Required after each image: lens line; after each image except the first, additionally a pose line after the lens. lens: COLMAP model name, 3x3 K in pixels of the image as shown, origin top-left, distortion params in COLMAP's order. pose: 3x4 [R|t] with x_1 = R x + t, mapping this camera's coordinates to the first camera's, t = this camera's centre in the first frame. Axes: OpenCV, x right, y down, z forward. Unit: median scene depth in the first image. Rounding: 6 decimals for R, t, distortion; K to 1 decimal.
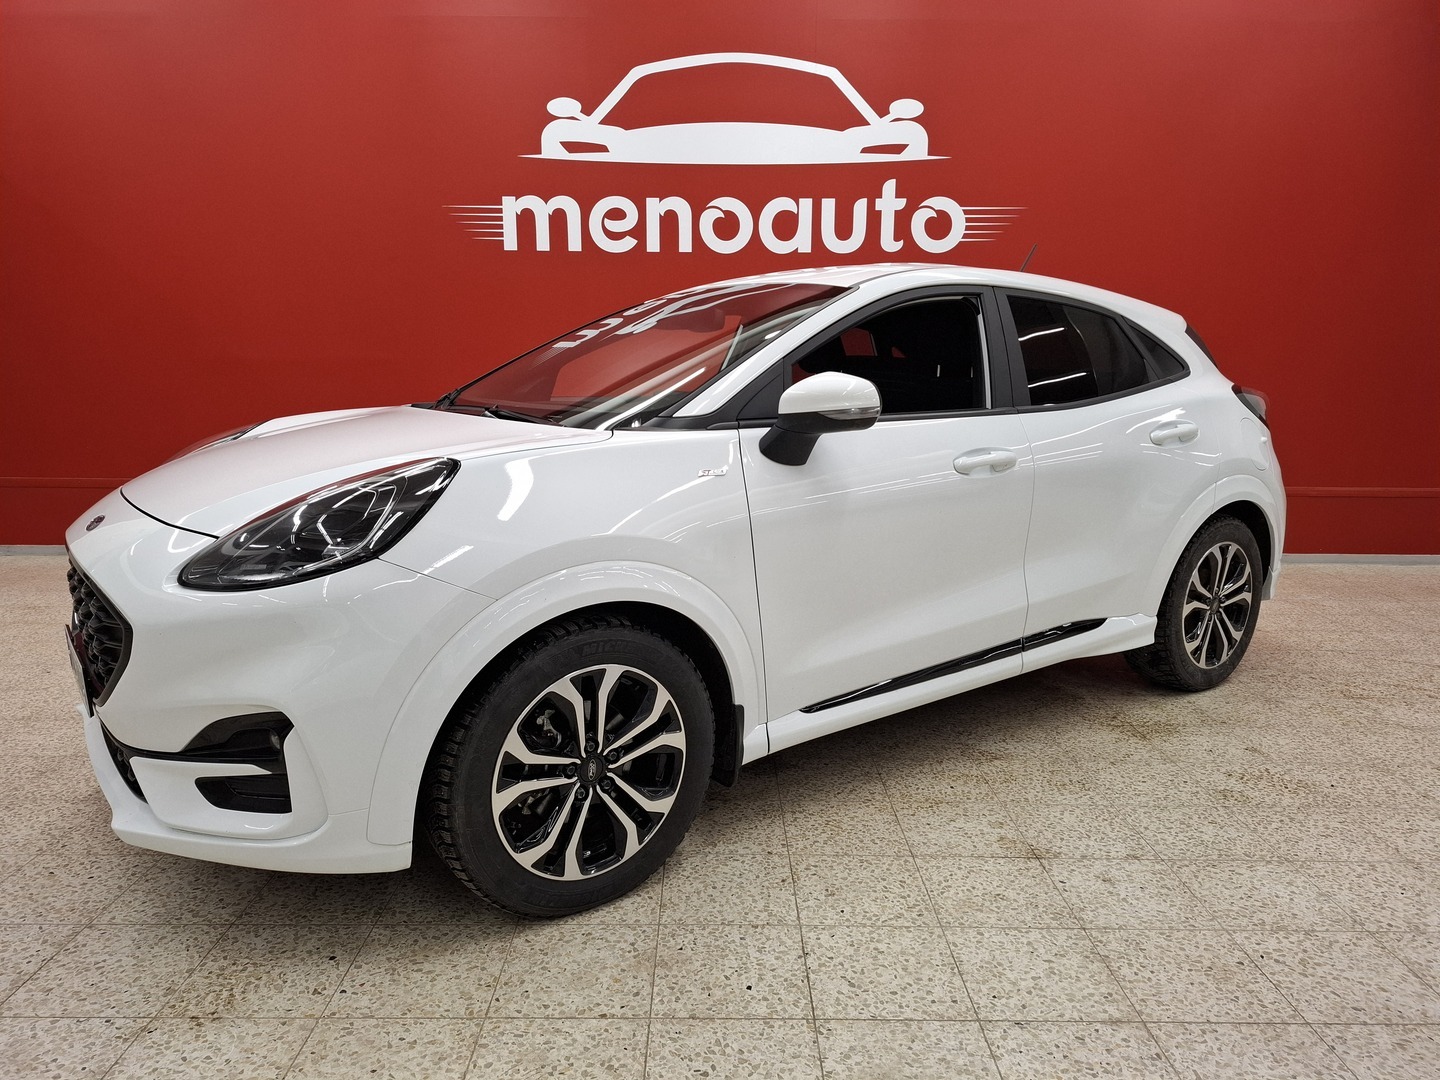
lens RADIAL K [[975.0, 0, 709.8], [0, 975.0, 542.4], [0, 0, 1]] dist [0.038848, -0.031184]
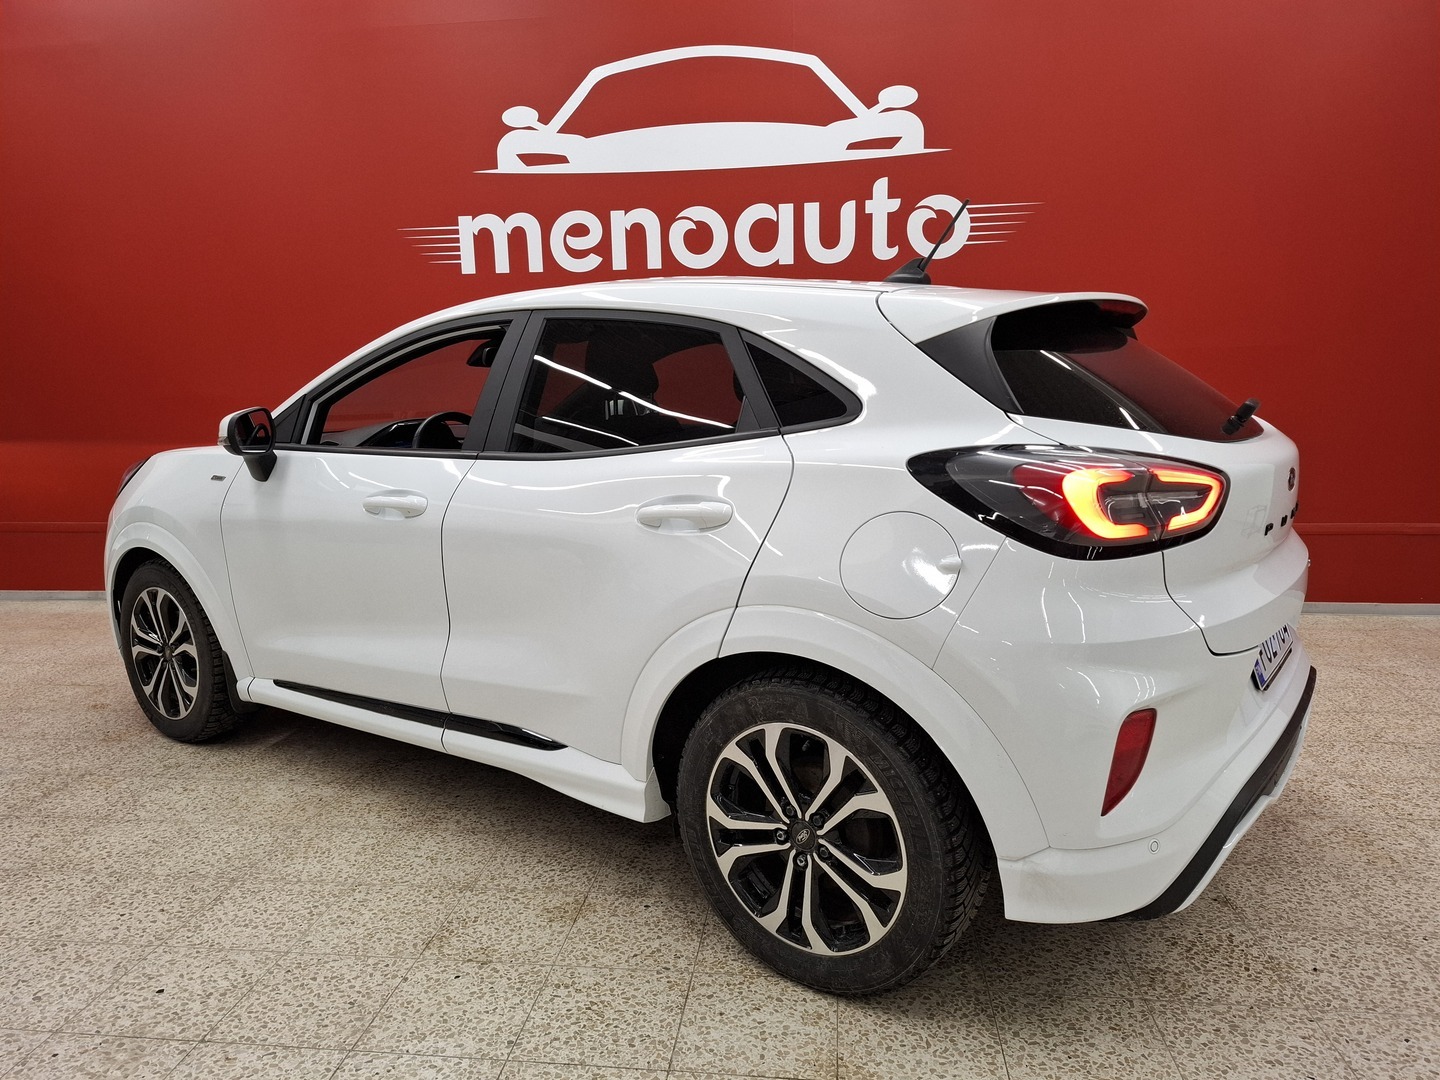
lens RADIAL K [[975.0, 0, 721.2], [0, 975.0, 546.5], [0, 0, 1]] dist [0.038848, -0.031184]
pose [[0.992596, -0.003687, -0.121403, 0.237548], [0.002163, 0.999917, -0.012682, -0.046387], [0.121440, 0.012325, 0.992522, 0.184306]]
